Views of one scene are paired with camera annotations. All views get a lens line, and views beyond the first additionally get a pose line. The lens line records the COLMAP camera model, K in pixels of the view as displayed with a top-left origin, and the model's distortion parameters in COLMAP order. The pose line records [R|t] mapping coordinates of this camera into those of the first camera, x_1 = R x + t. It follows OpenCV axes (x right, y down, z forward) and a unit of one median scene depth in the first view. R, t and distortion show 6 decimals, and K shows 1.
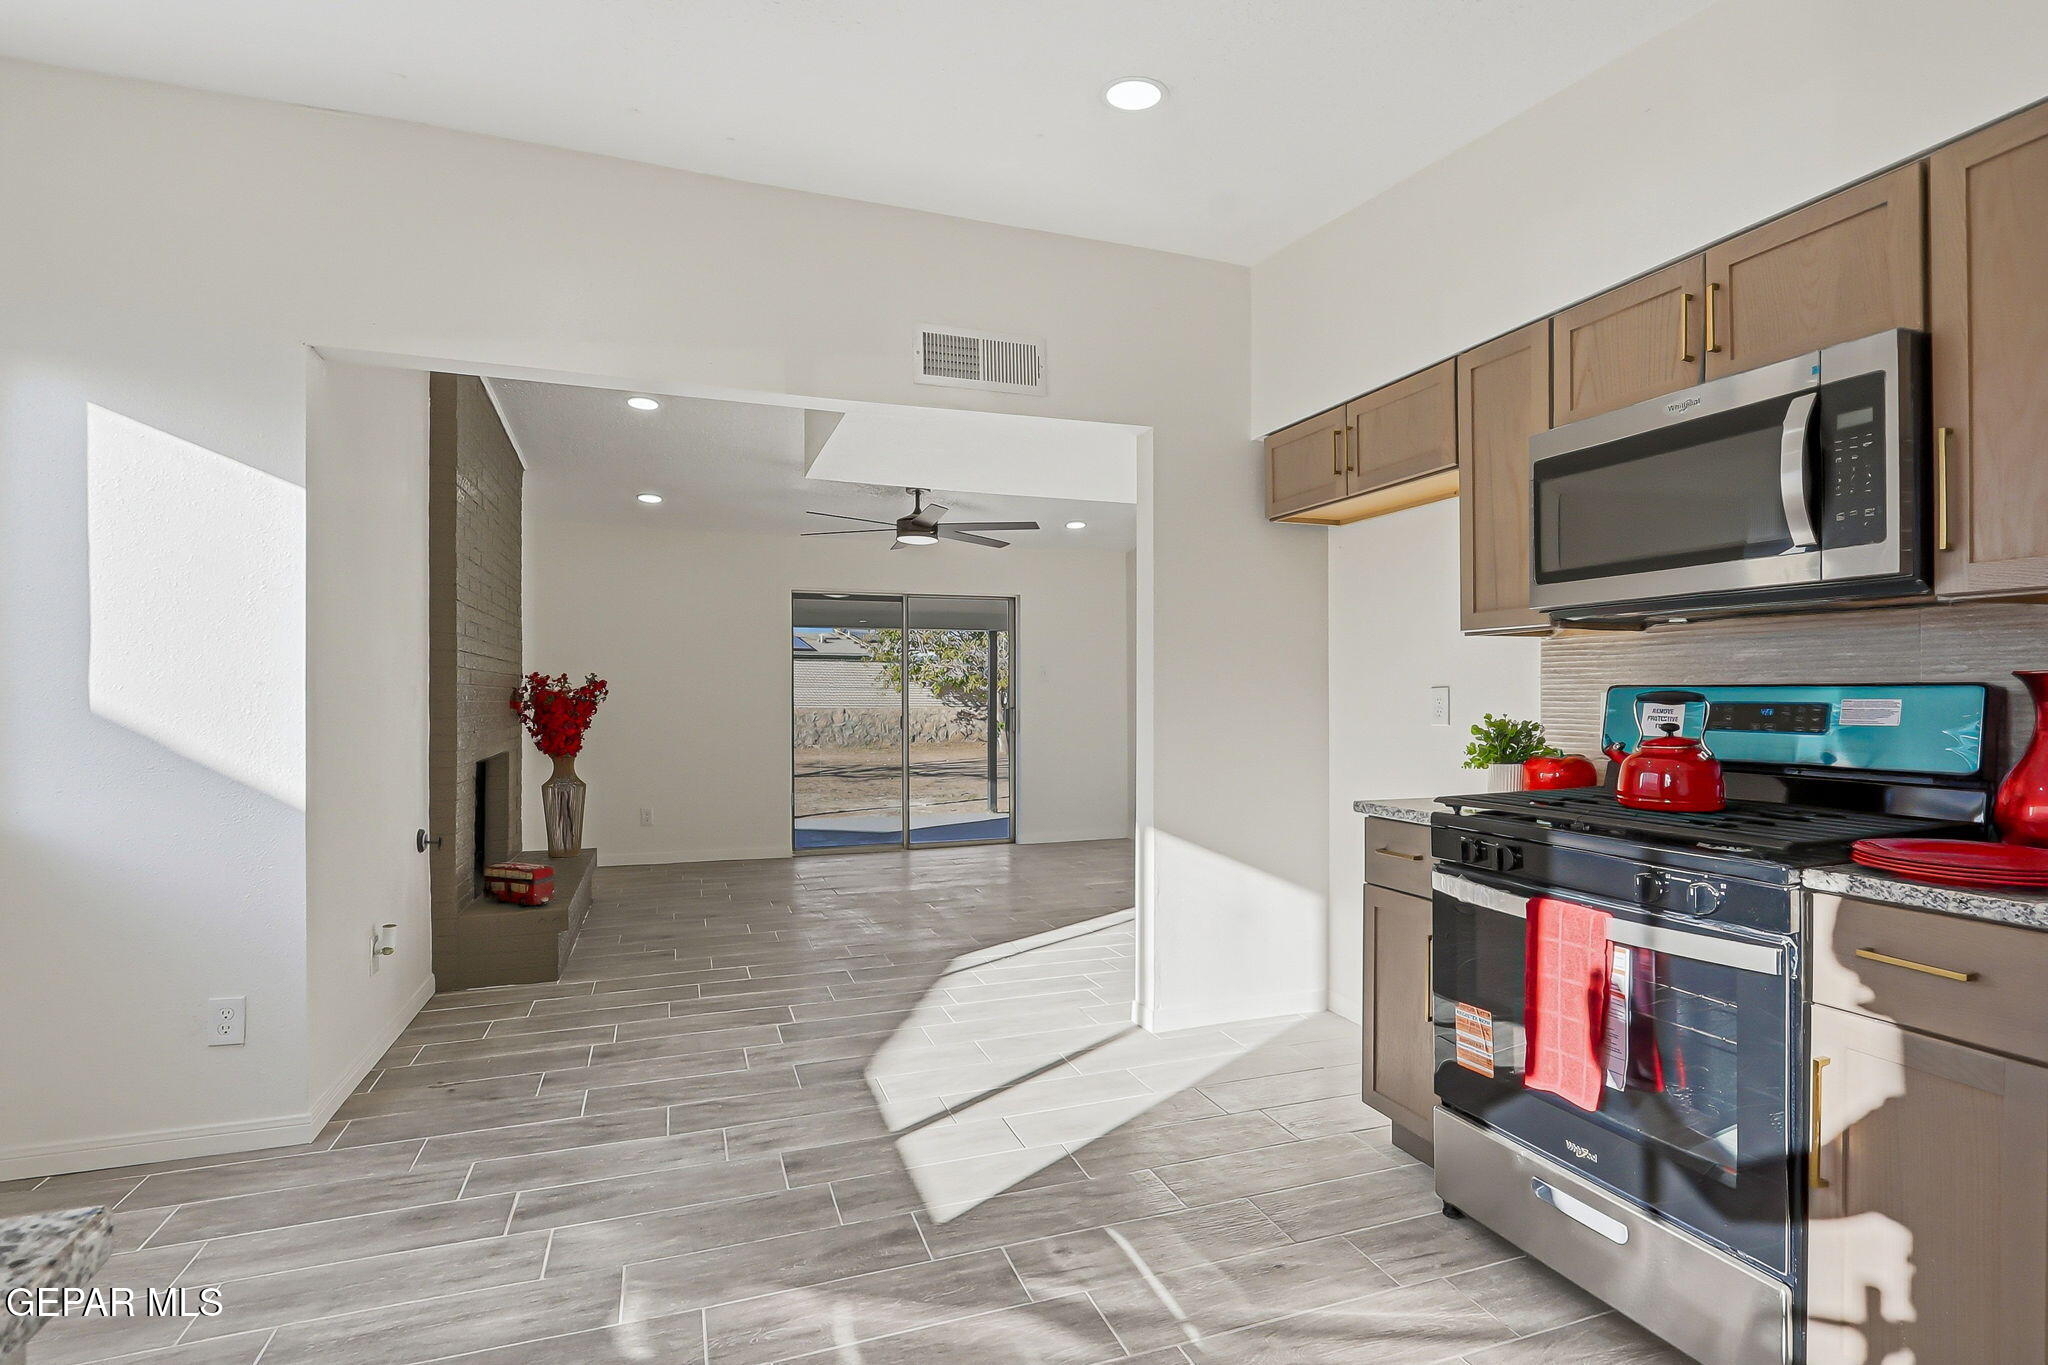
lens RADIAL K [[1015.5, 0, 1032.6], [0, 1015.5, 685.7], [0, 0, 1]] dist [-0.013057, 0.002690]
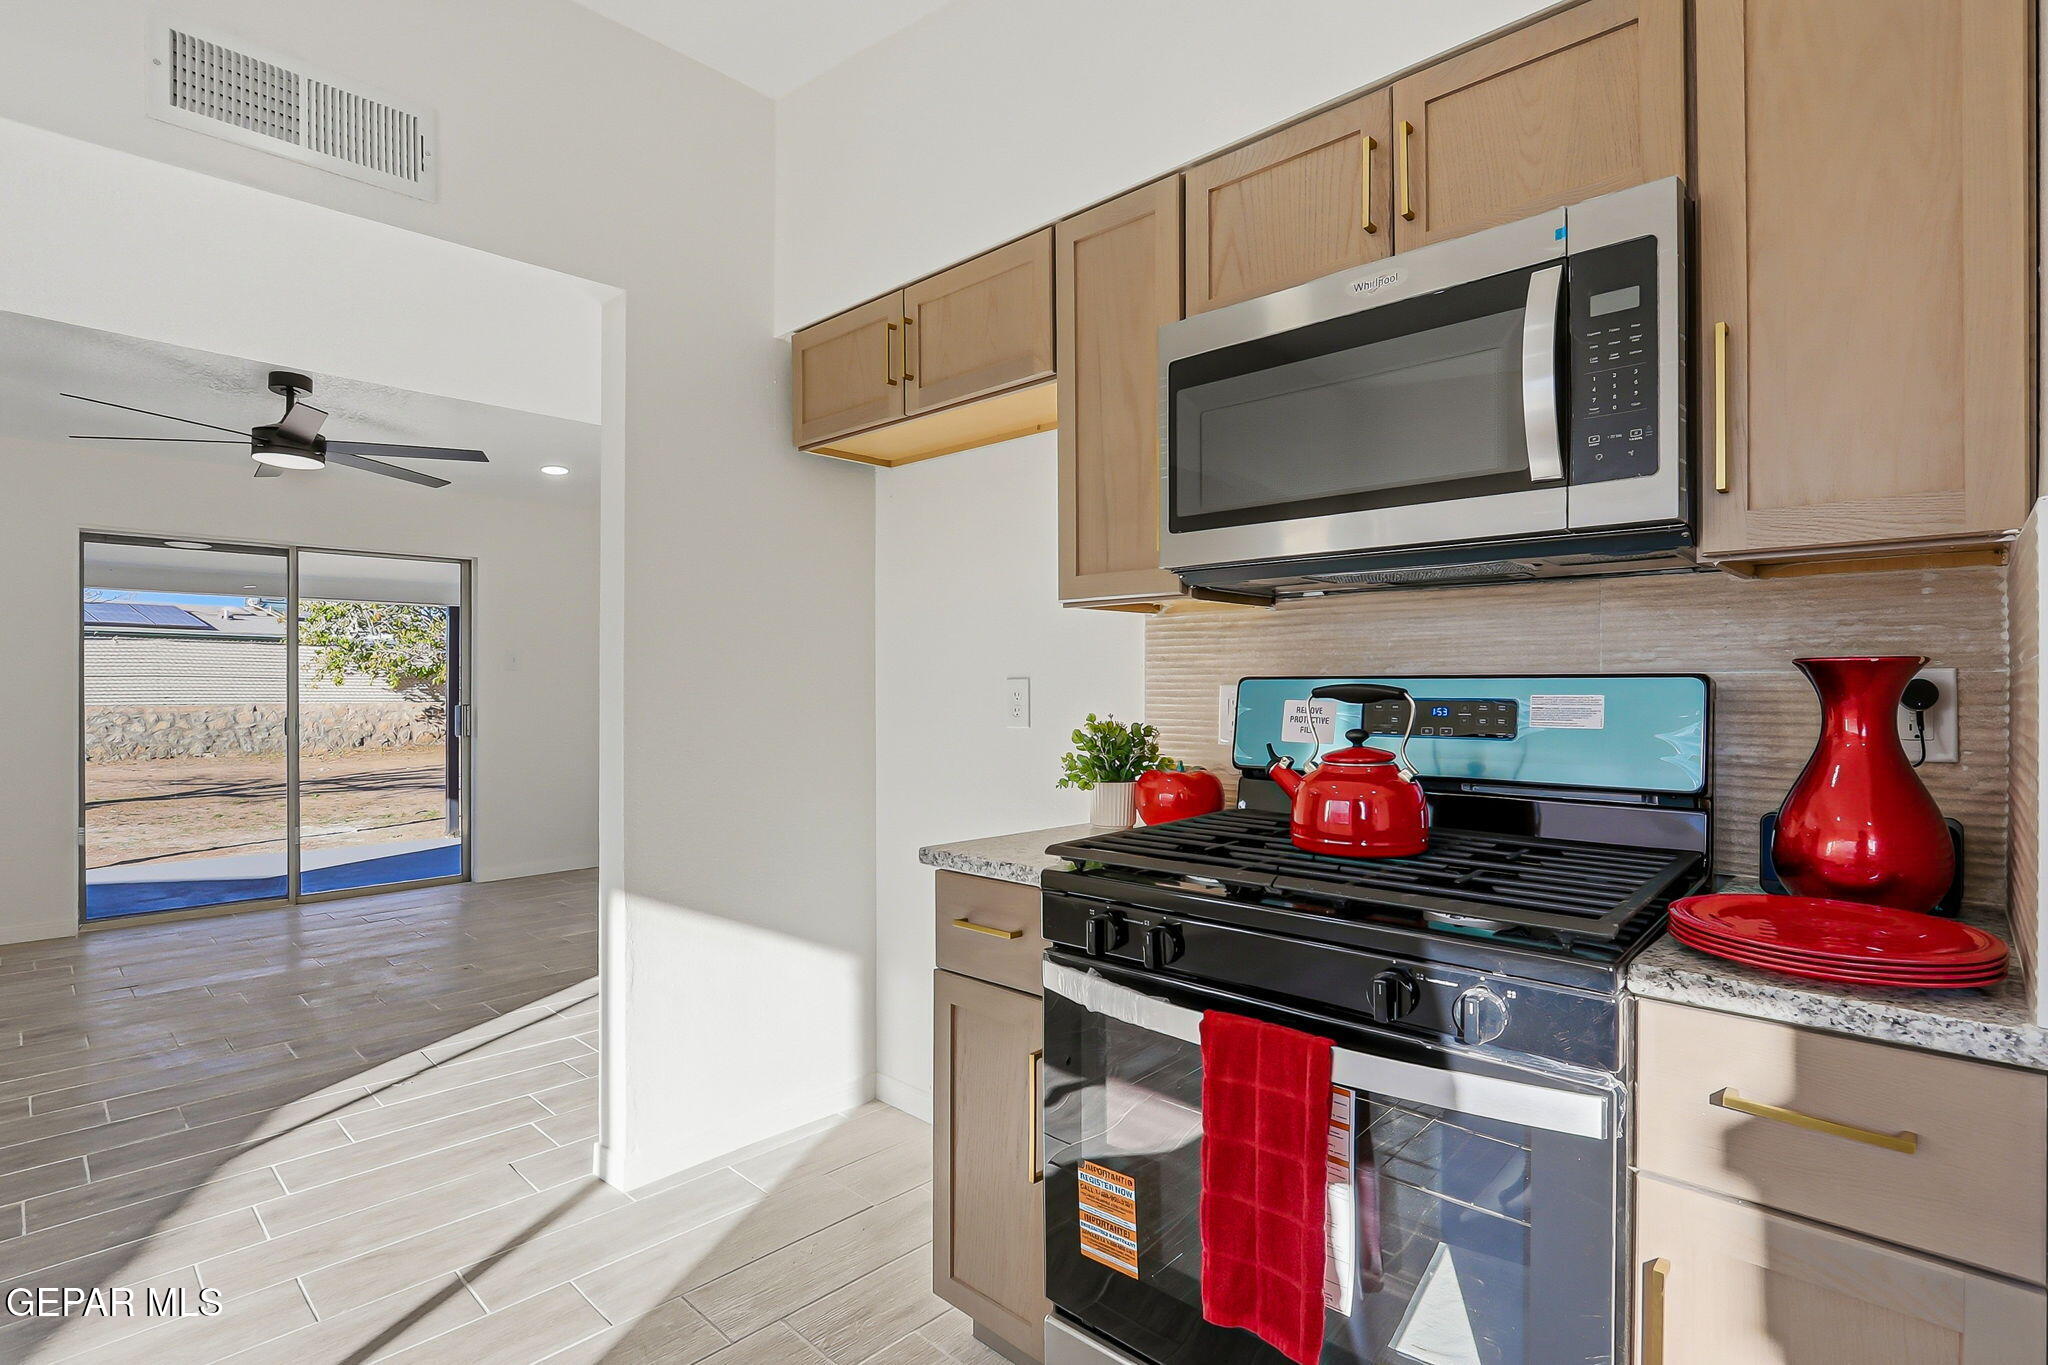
lens RADIAL K [[1015.5, 0, 1034.6], [0, 1015.5, 691.1], [0, 0, 1]] dist [-0.013057, 0.002690]
pose [[0.899378, -0.000912, 0.437170, 0.095751], [-0.004655, 0.999921, 0.011663, 0.002650], [-0.437147, -0.012524, 0.899303, 0.381796]]
